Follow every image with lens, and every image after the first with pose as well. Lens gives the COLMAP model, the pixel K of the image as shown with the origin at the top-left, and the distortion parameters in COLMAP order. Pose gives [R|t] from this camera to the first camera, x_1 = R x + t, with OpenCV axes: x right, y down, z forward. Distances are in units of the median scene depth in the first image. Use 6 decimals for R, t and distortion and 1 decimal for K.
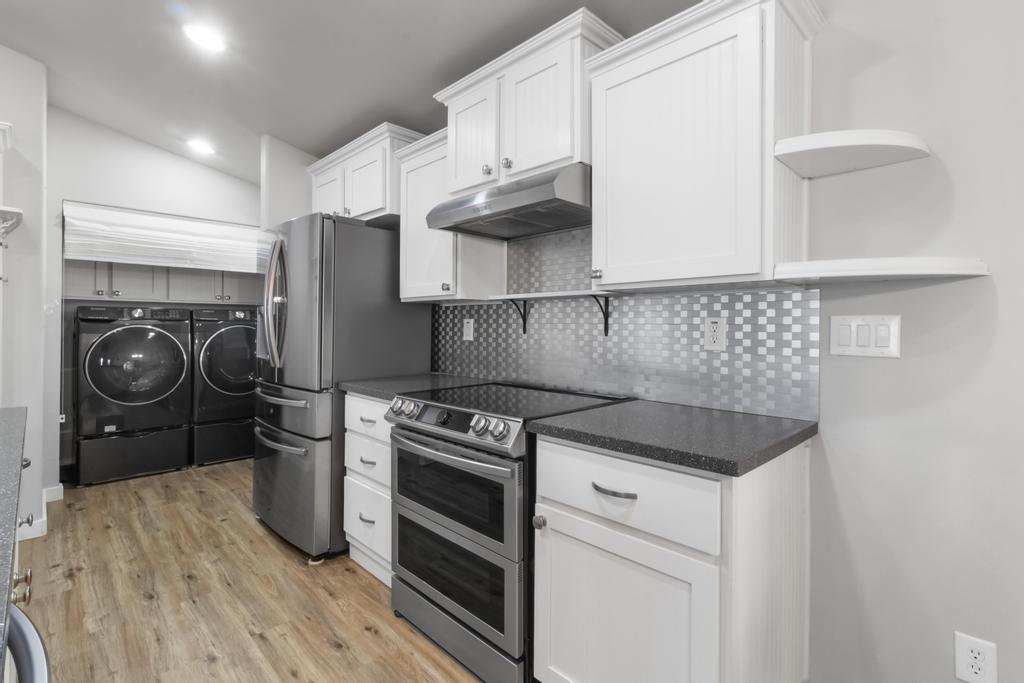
lens RADIAL K [[474.7, 0, 515.3], [0, 474.7, 327.7], [0, 0, 1]] dist [-0.000020, -0.000185]
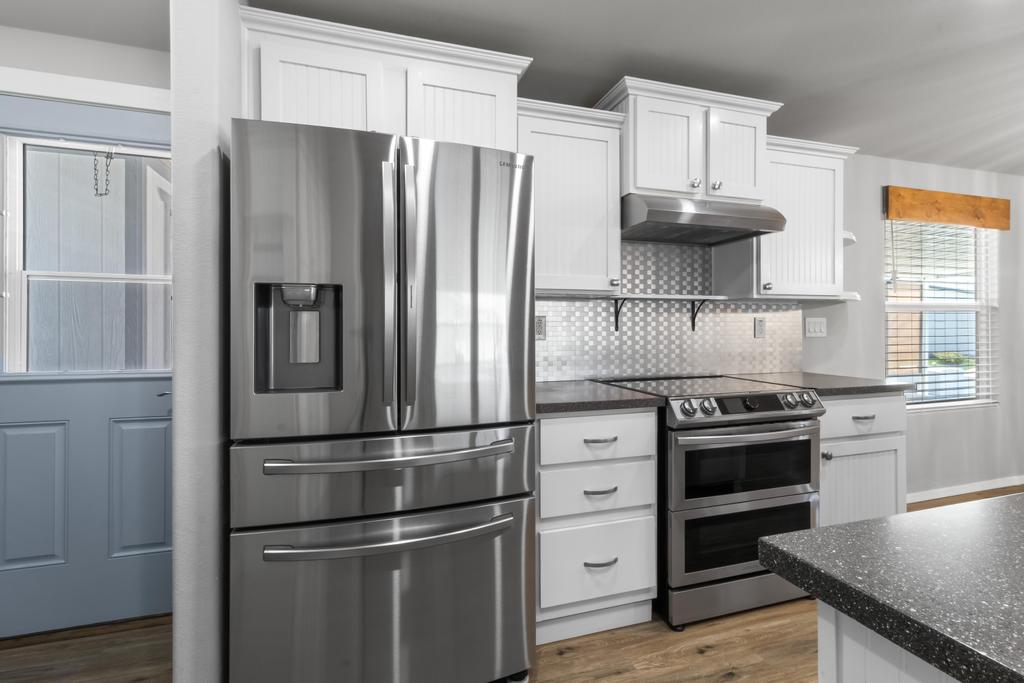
lens RADIAL K [[474.7, 0, 515.3], [0, 474.7, 327.7], [0, 0, 1]] dist [-0.000020, -0.000185]
pose [[0.460302, -0.007922, 0.887727, -1.050307], [0.008514, 0.999954, 0.004509, -0.001495], [-0.887722, 0.005483, 0.460348, 0.727345]]
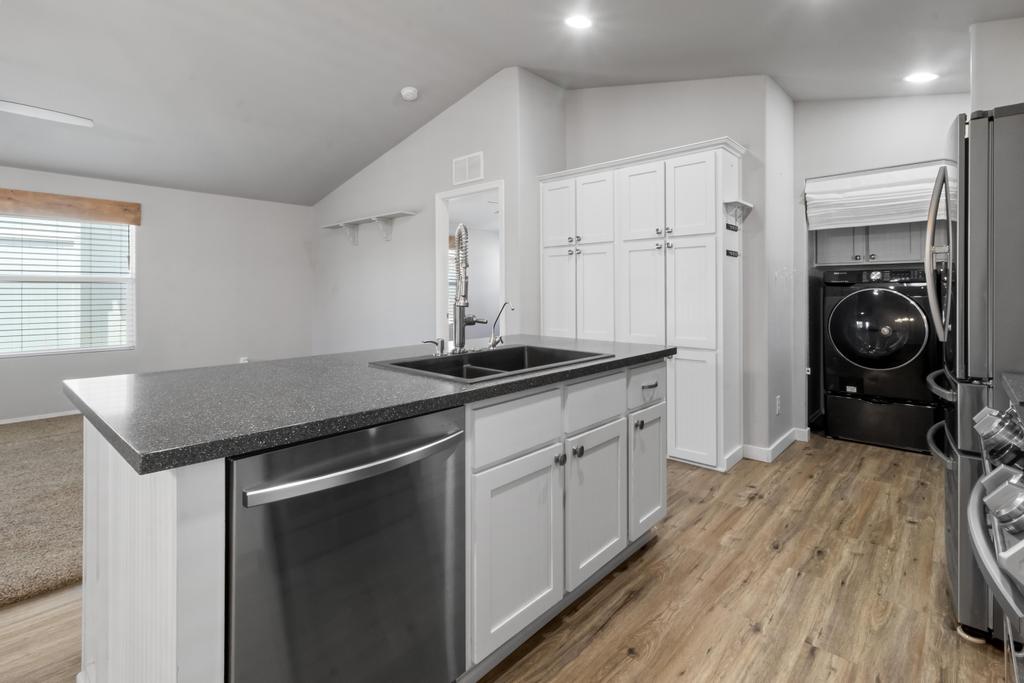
lens RADIAL K [[484.4, 0, 516.6], [0, 484.4, 292.2], [0, 0, 1]] dist [0.002165, 0.000385]
pose [[0.046424, -0.008979, -0.998881, 0.248417], [0.005678, 0.999946, -0.008724, 0.011394], [0.998906, -0.005267, 0.046473, 0.344192]]
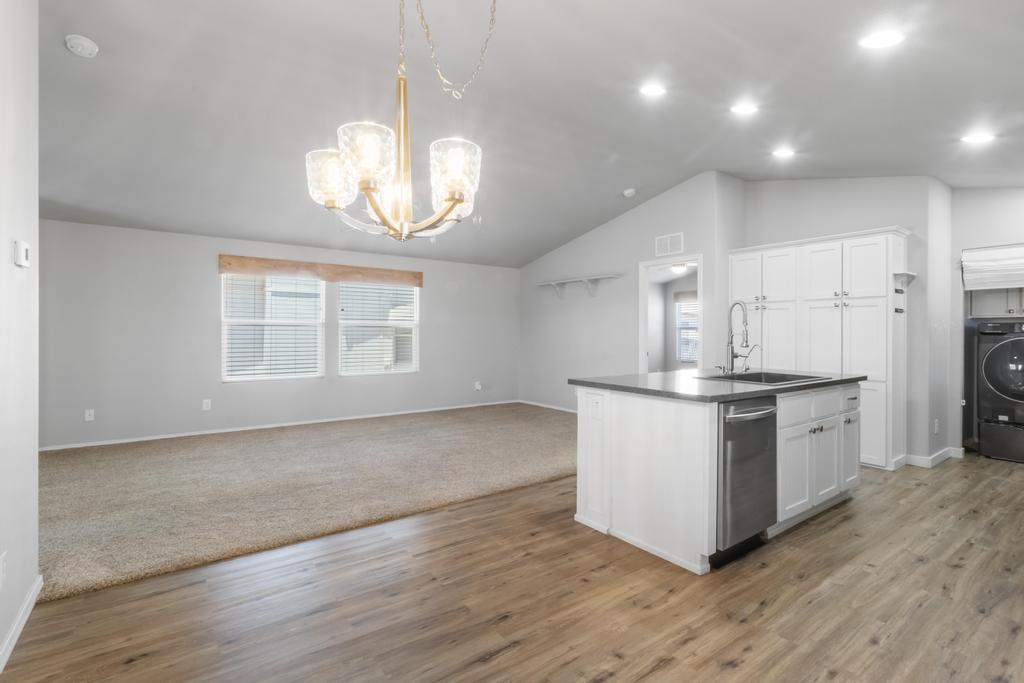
lens RADIAL K [[476.6, 0, 518.7], [0, 476.6, 332.8], [0, 0, 1]] dist [0.000361, 0.000294]
pose [[-0.150900, -0.010022, -0.988498, 0.937498], [-0.005306, 0.999942, -0.009328, 0.002191], [0.988535, 0.003838, -0.150945, -0.152420]]
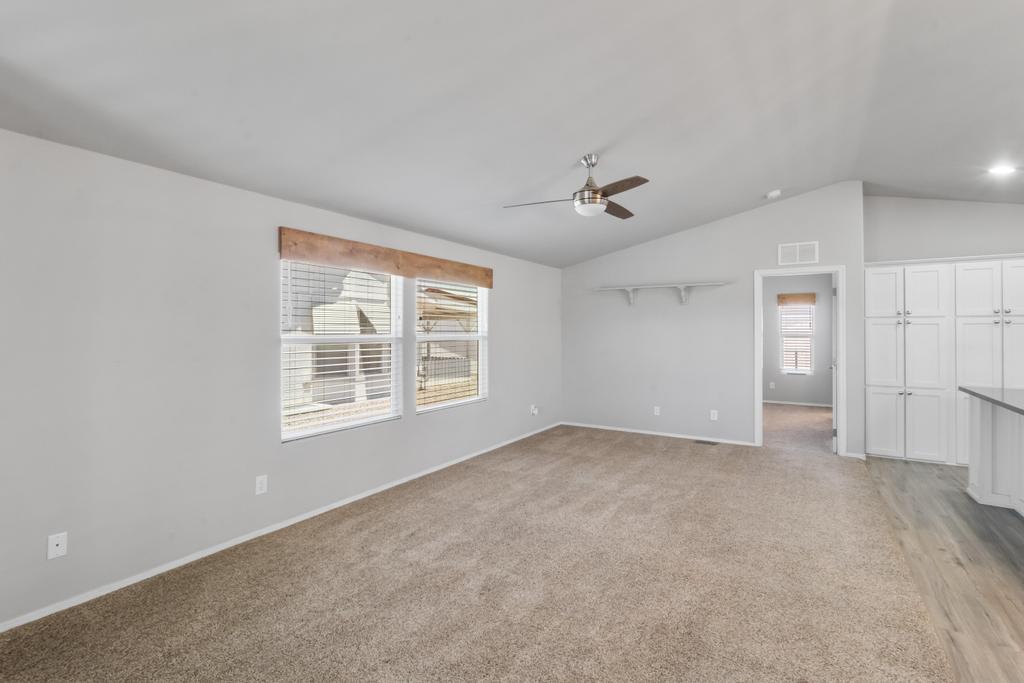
lens RADIAL K [[474.7, 0, 515.3], [0, 474.7, 327.7], [0, 0, 1]] dist [-0.000020, -0.000185]
pose [[0.224704, -0.015628, -0.974302, 0.328931], [0.001268, 0.999875, -0.015746, -0.083185], [0.974426, 0.002302, 0.224696, -1.634748]]
